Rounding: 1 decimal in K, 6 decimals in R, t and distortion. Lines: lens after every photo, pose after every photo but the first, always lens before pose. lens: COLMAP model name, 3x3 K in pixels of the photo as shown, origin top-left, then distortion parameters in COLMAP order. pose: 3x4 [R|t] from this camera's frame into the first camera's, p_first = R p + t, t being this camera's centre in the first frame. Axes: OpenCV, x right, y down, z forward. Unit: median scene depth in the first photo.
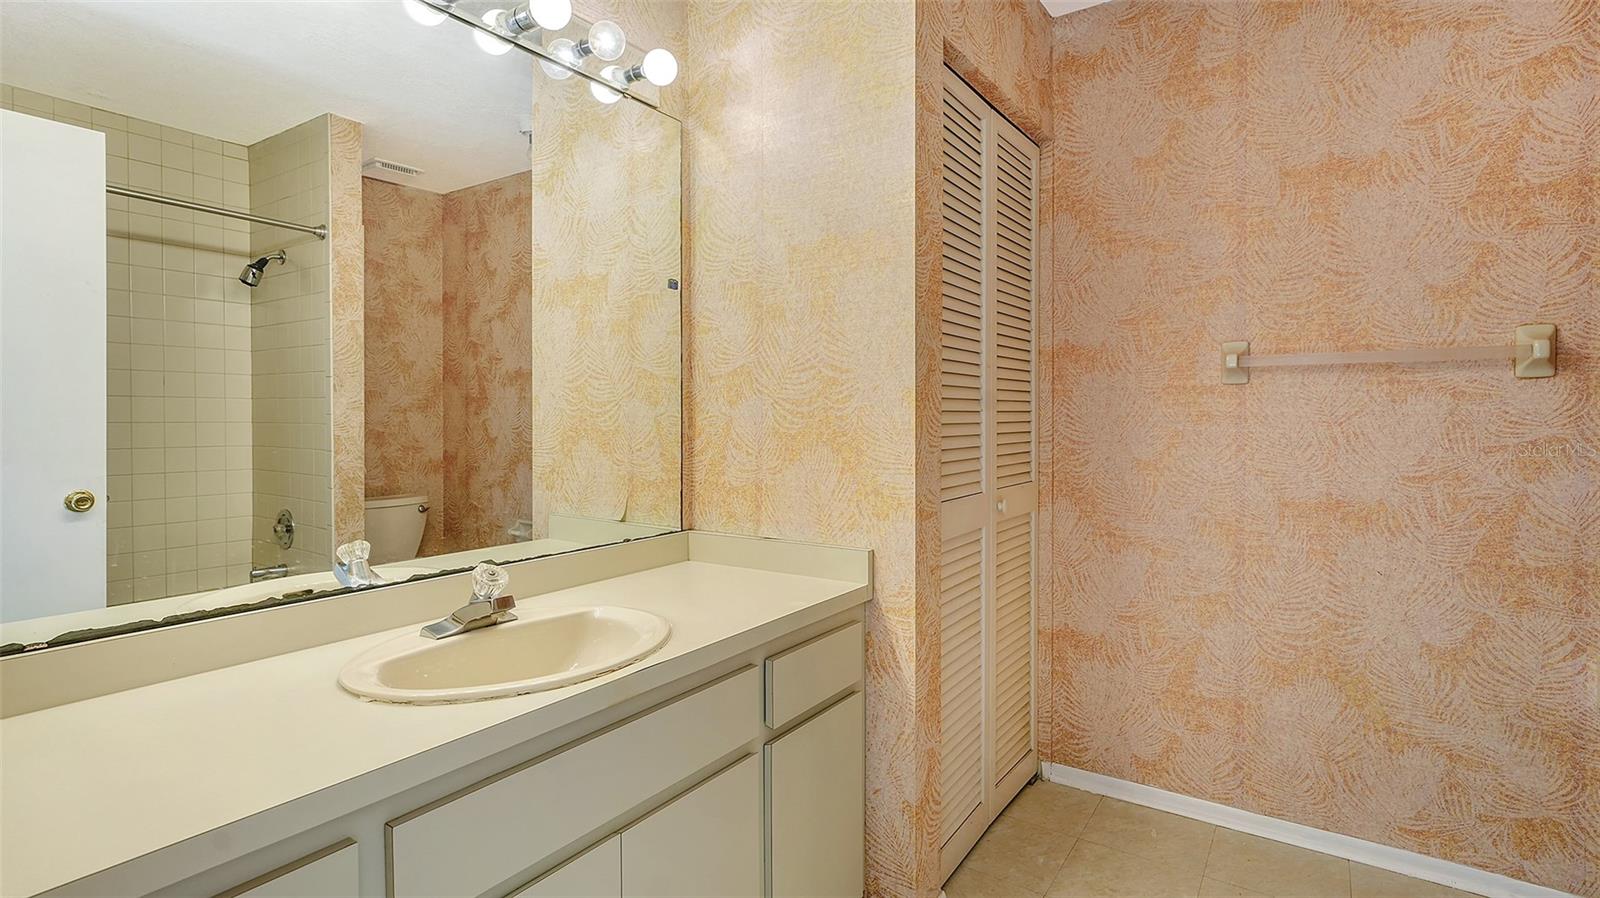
lens RADIAL K [[799.8, 0, 805.6], [0, 799.8, 436.8], [0, 0, 1]] dist [-0.000048, -0.000049]
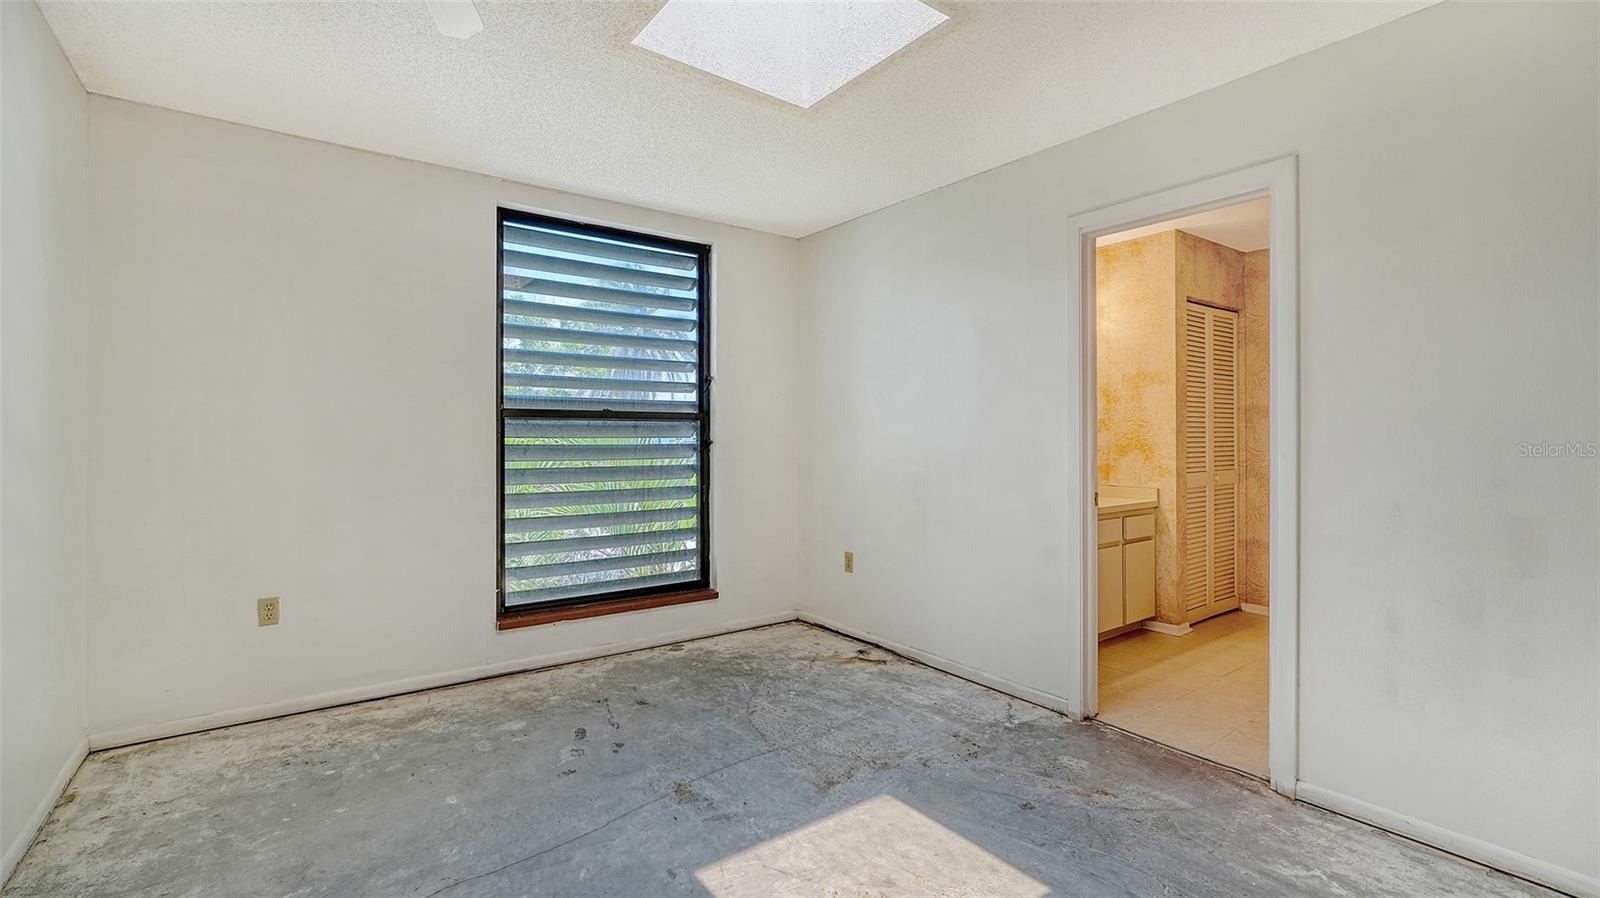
lens RADIAL K [[705.0, 0, 807.1], [0, 705.0, 436.6], [0, 0, 1]] dist [-0.009869, -0.001453]
pose [[0.945058, 0.000422, -0.326902, -0.239299], [-0.008743, 0.999674, -0.023985, 0.031025], [0.326786, 0.025525, 0.944754, -1.498796]]
